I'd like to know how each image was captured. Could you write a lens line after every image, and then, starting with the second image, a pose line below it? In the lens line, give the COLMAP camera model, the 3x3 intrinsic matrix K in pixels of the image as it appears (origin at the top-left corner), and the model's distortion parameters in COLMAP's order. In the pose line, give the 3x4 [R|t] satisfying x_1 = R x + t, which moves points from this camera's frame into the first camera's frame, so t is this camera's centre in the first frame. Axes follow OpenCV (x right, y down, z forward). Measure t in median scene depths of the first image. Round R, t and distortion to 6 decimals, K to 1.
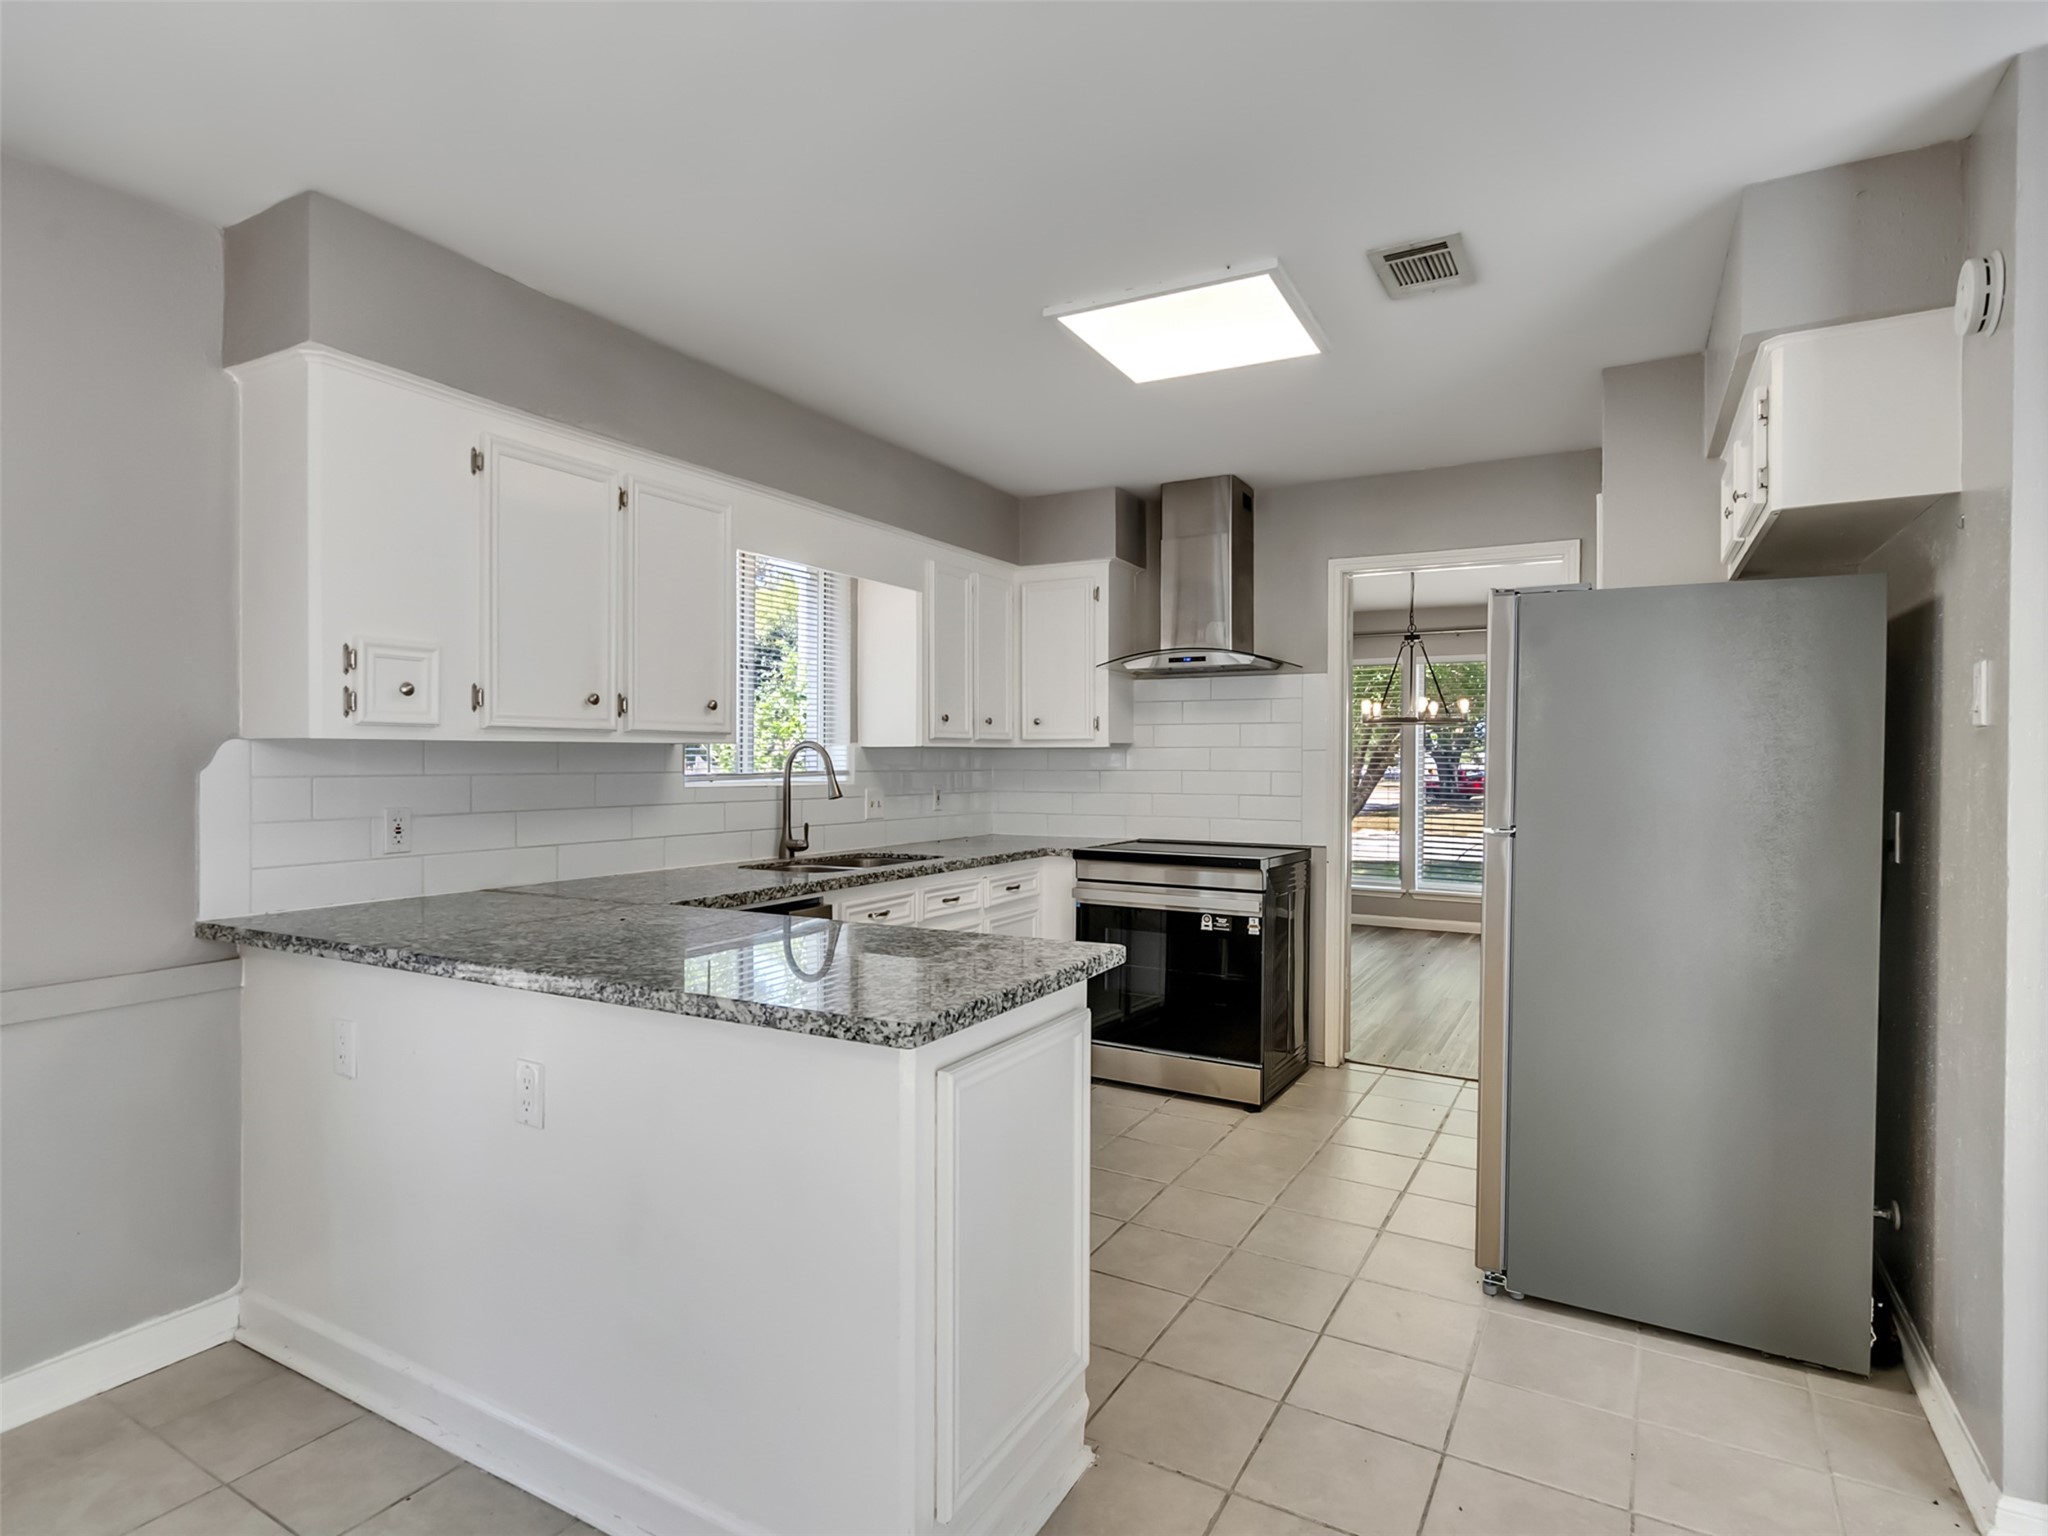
lens RADIAL K [[1076.1, 0, 1024.0], [0, 1076.1, 768.0], [0, 0, 1]] dist [-0.026105, -0.000125]
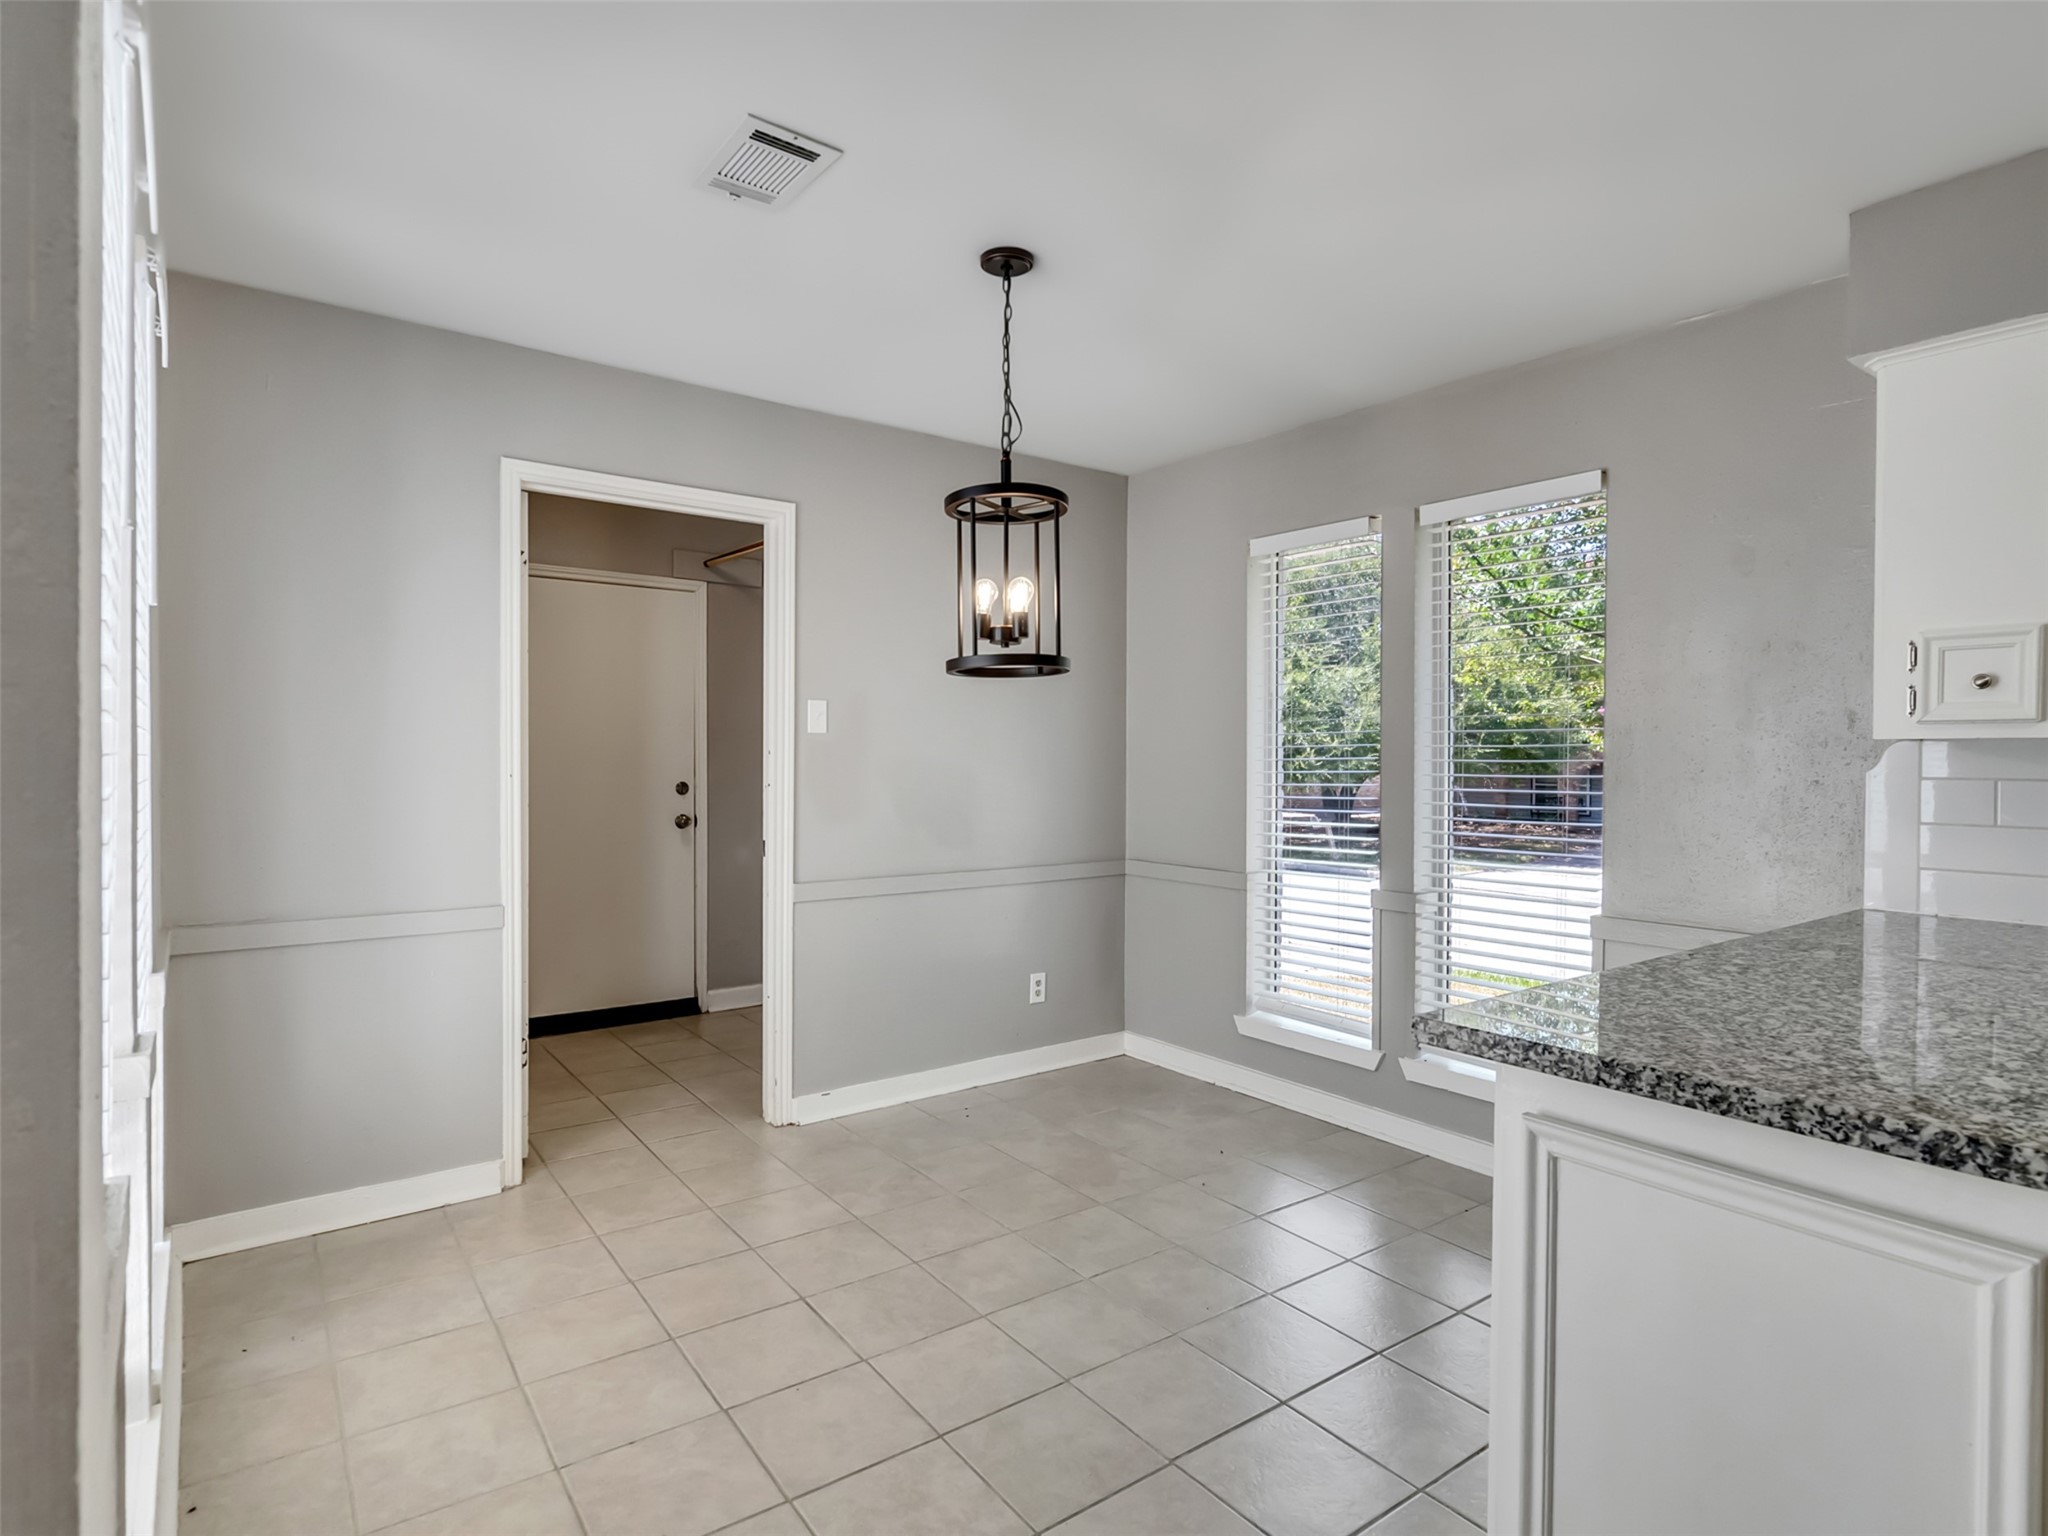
lens RADIAL K [[1076.1, 0, 1024.0], [0, 1076.1, 768.0], [0, 0, 1]] dist [-0.026105, -0.000125]
pose [[-0.414402, -0.002569, -0.910090, 0.804095], [-0.017344, 0.999837, 0.005074, 0.011207], [0.909929, 0.017887, -0.414379, 0.925039]]
